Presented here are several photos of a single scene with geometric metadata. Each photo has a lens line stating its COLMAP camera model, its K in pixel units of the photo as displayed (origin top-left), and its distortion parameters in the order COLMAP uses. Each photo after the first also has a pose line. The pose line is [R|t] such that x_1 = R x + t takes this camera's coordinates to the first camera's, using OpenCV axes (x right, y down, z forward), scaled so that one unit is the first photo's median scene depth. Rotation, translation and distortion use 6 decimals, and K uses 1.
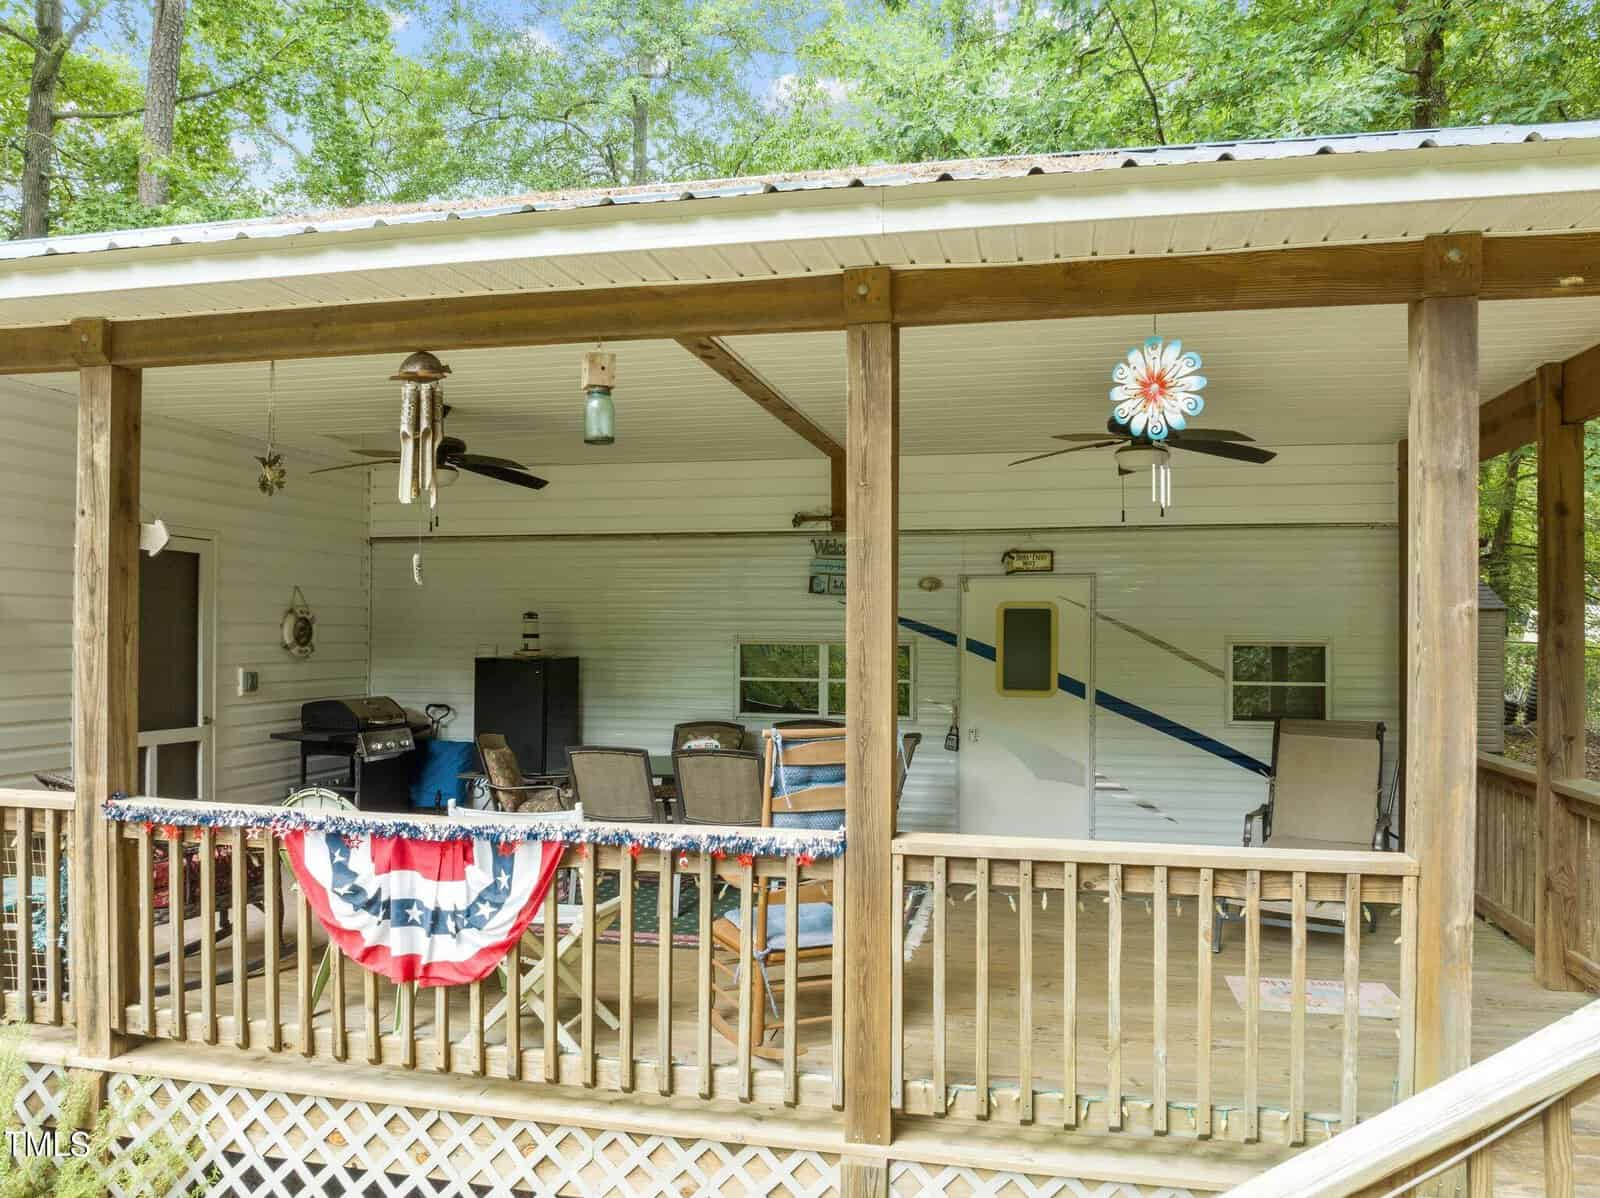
lens RADIAL K [[1148.0, 0, 811.1], [0, 1148.0, 623.6], [0, 0, 1]] dist [-0.043479, 0.004464]
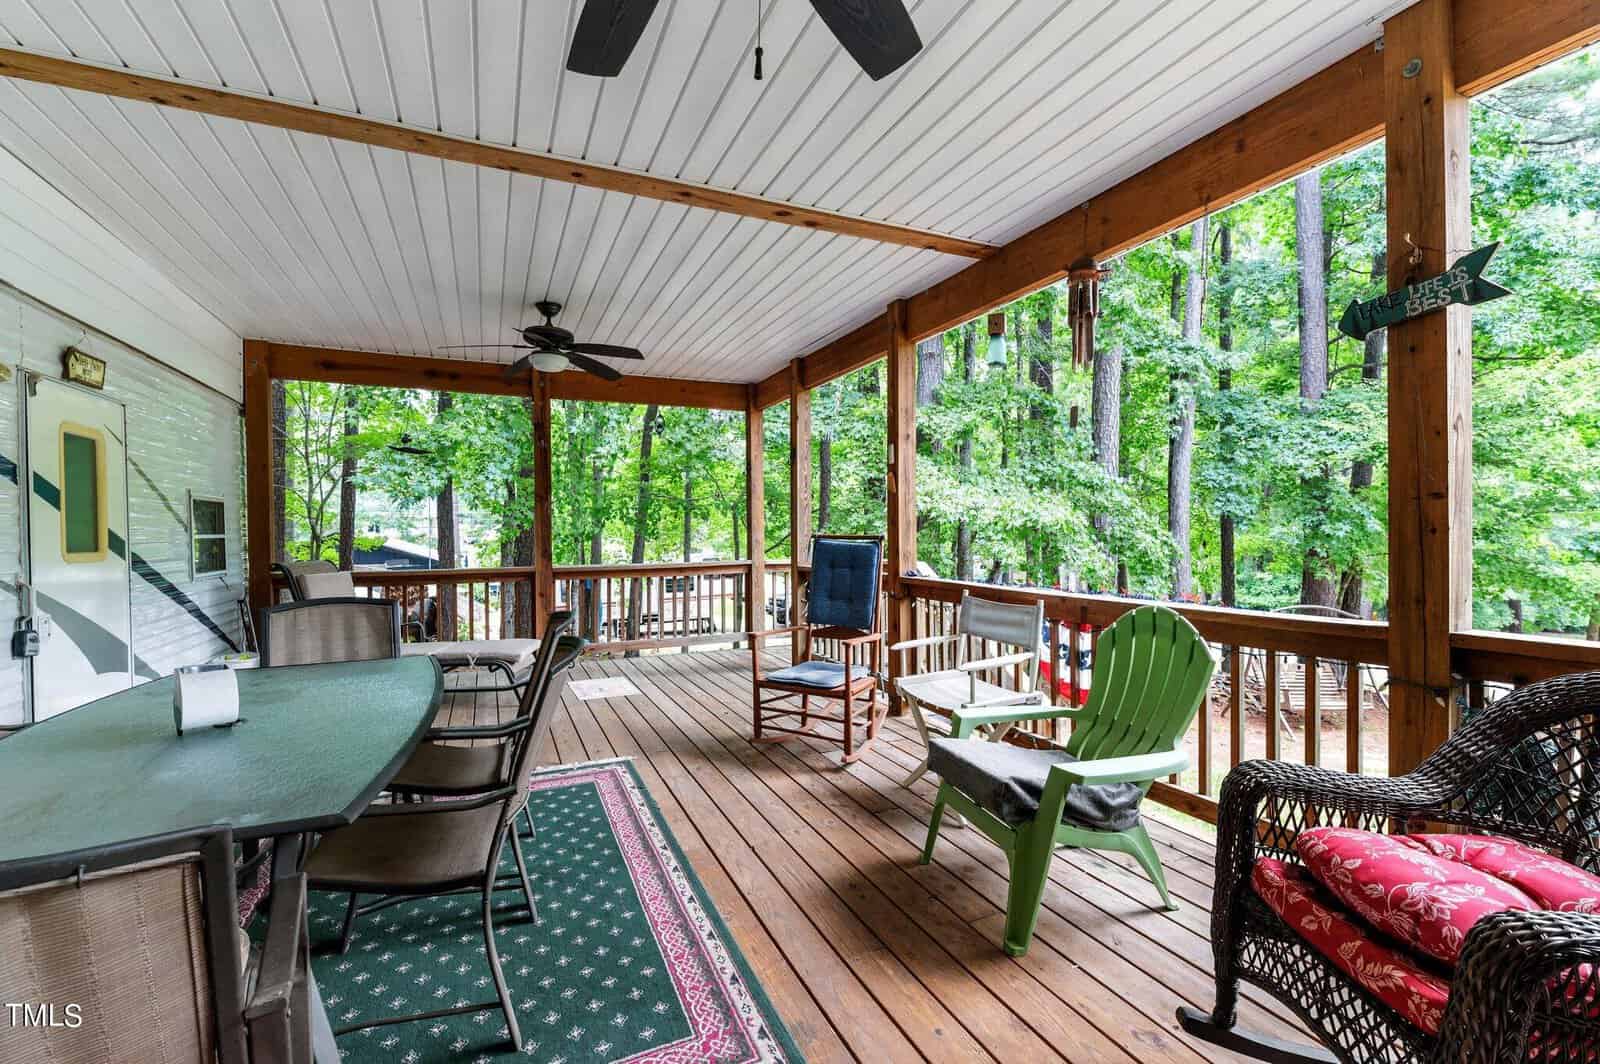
lens RADIAL K [[680.6, 0, 793.0], [0, 680.6, 531.9], [0, 0, 1]] dist [0.008159, -0.006718]
pose [[-0.587948, -0.003107, 0.808893, -0.745035], [0.000604, 0.999991, 0.004279, 0.083051], [-0.808899, 0.003004, -0.587940, 1.672975]]
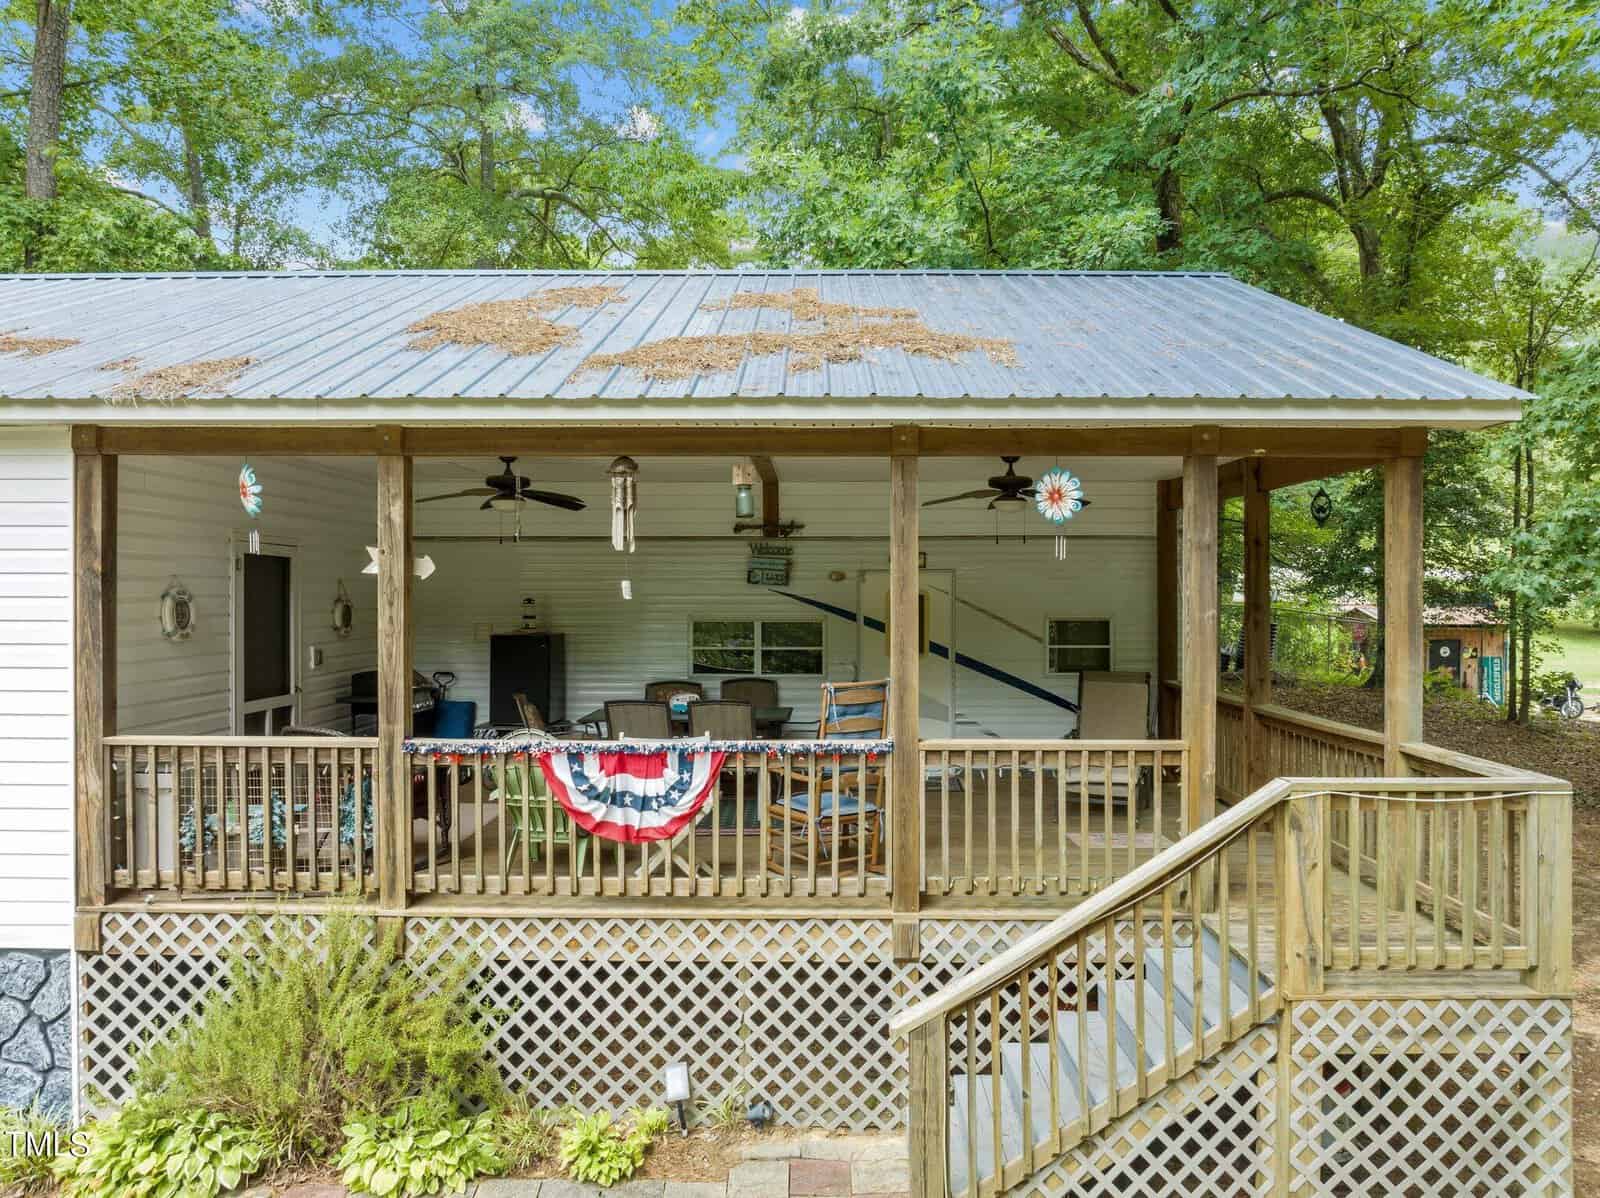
lens RADIAL K [[1148.0, 0, 811.8], [0, 1148.0, 584.3], [0, 0, 1]] dist [-0.043479, 0.004464]
pose [[0.978051, -0.004147, 0.208323, -0.398590], [0.003559, 0.999989, 0.003196, -0.056737], [-0.208334, -0.002384, 0.978055, -0.620441]]
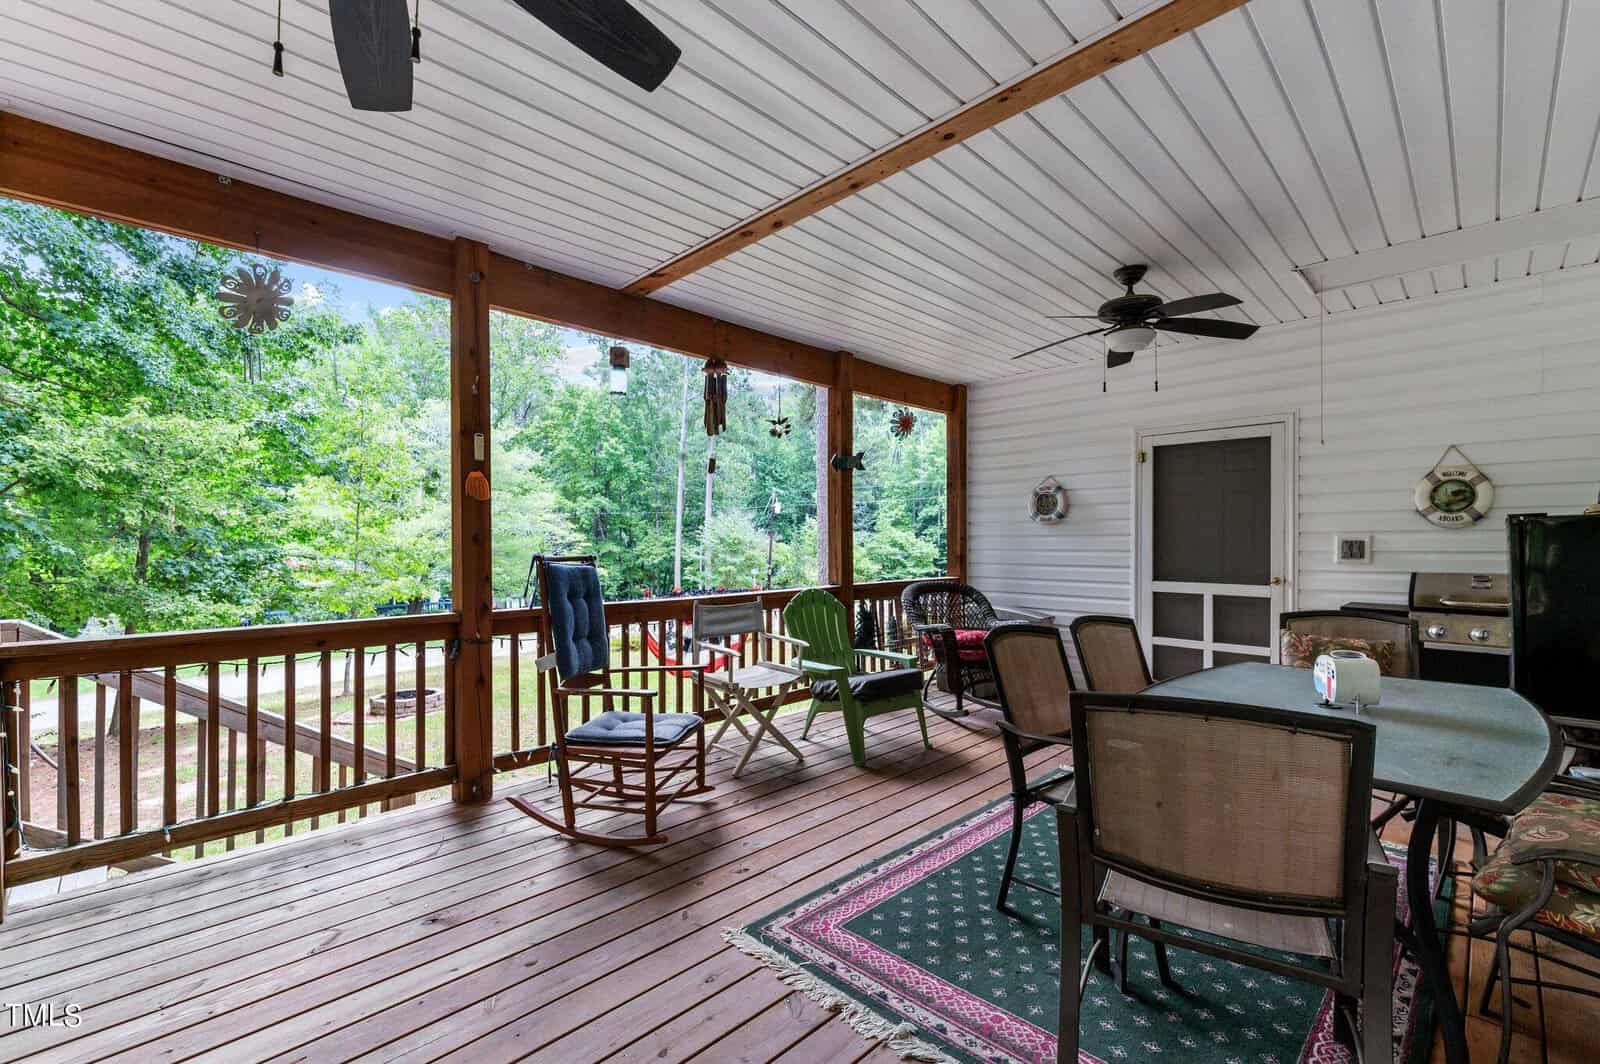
lens RADIAL K [[680.6, 0, 790.1], [0, 680.6, 545.2], [0, 0, 1]] dist [0.008159, -0.006718]
pose [[-0.552338, -0.002113, -0.833618, 0.526205], [0.005833, 0.999963, -0.006400, 0.087100], [0.833600, -0.008397, -0.552305, 1.654265]]
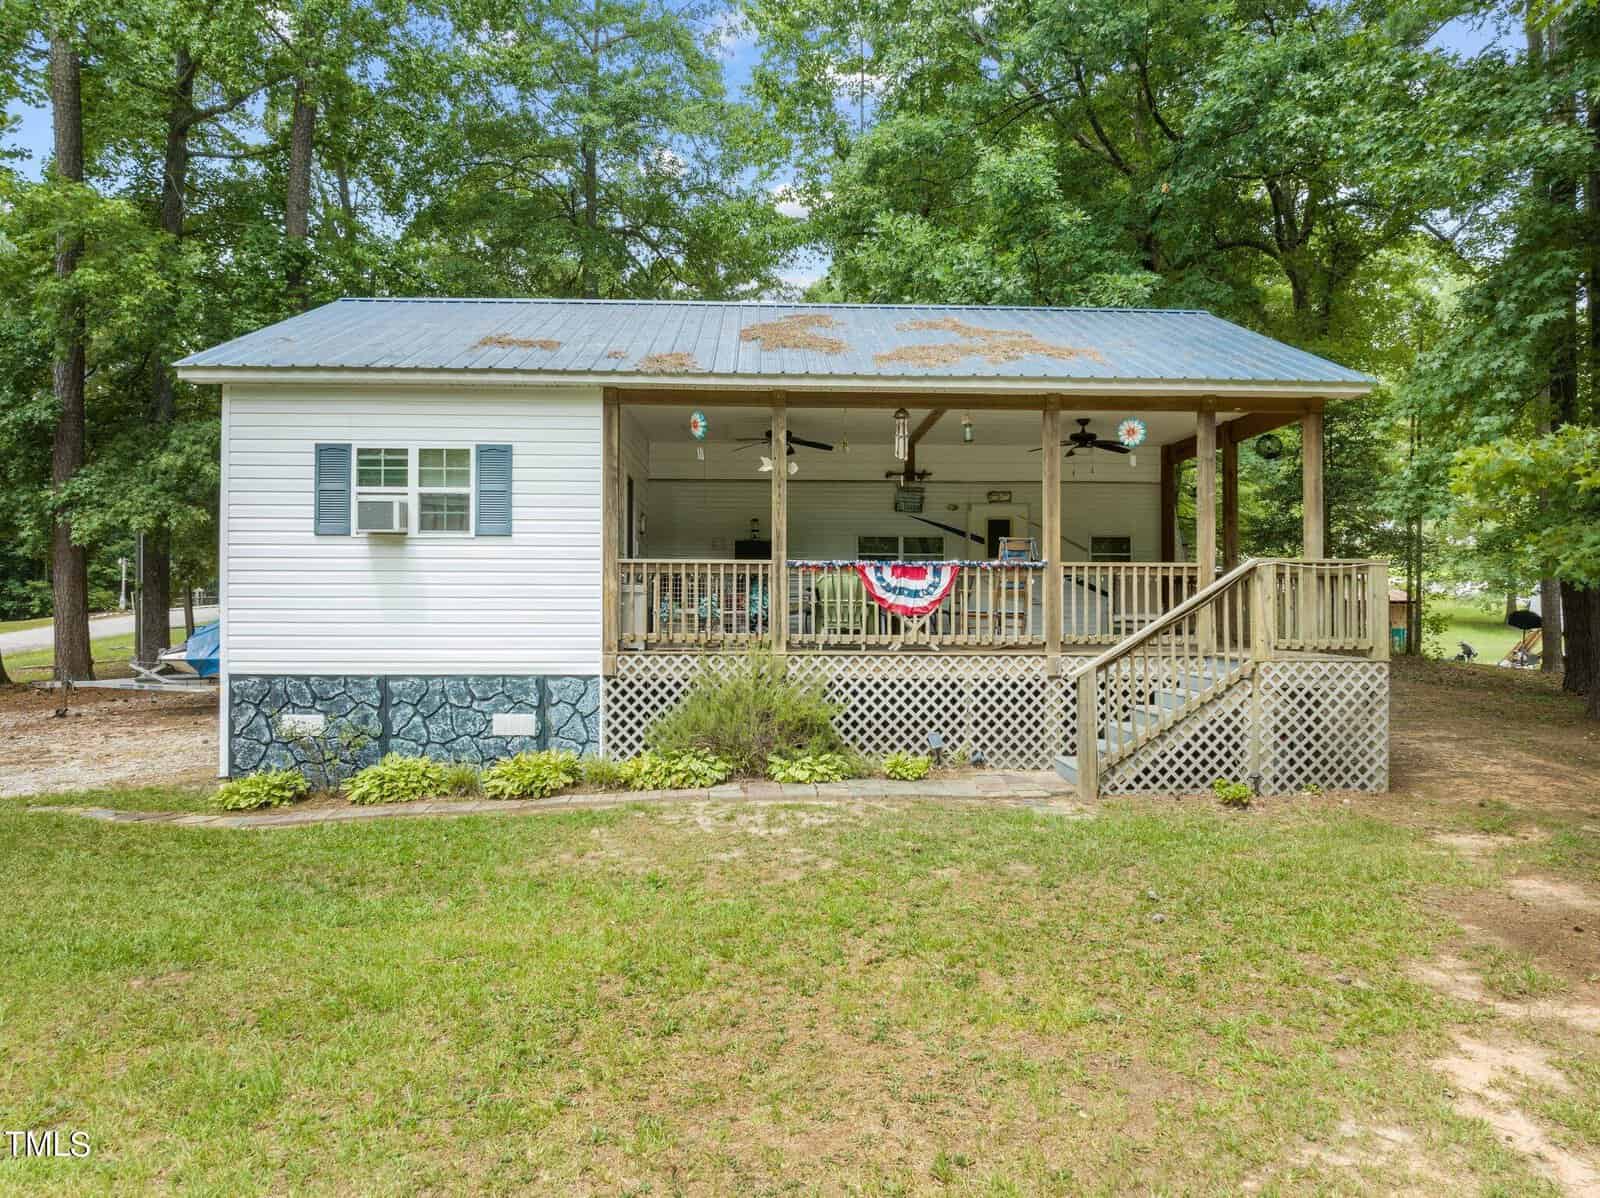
lens RADIAL K [[1148.0, 0, 802.8], [0, 1148.0, 597.4], [0, 0, 1]] dist [-0.043479, 0.004464]
pose [[0.968629, -0.000159, 0.248511, -1.280755], [0.001199, 0.999991, -0.004033, 0.259352], [-0.248508, 0.004204, 0.968621, -1.777639]]
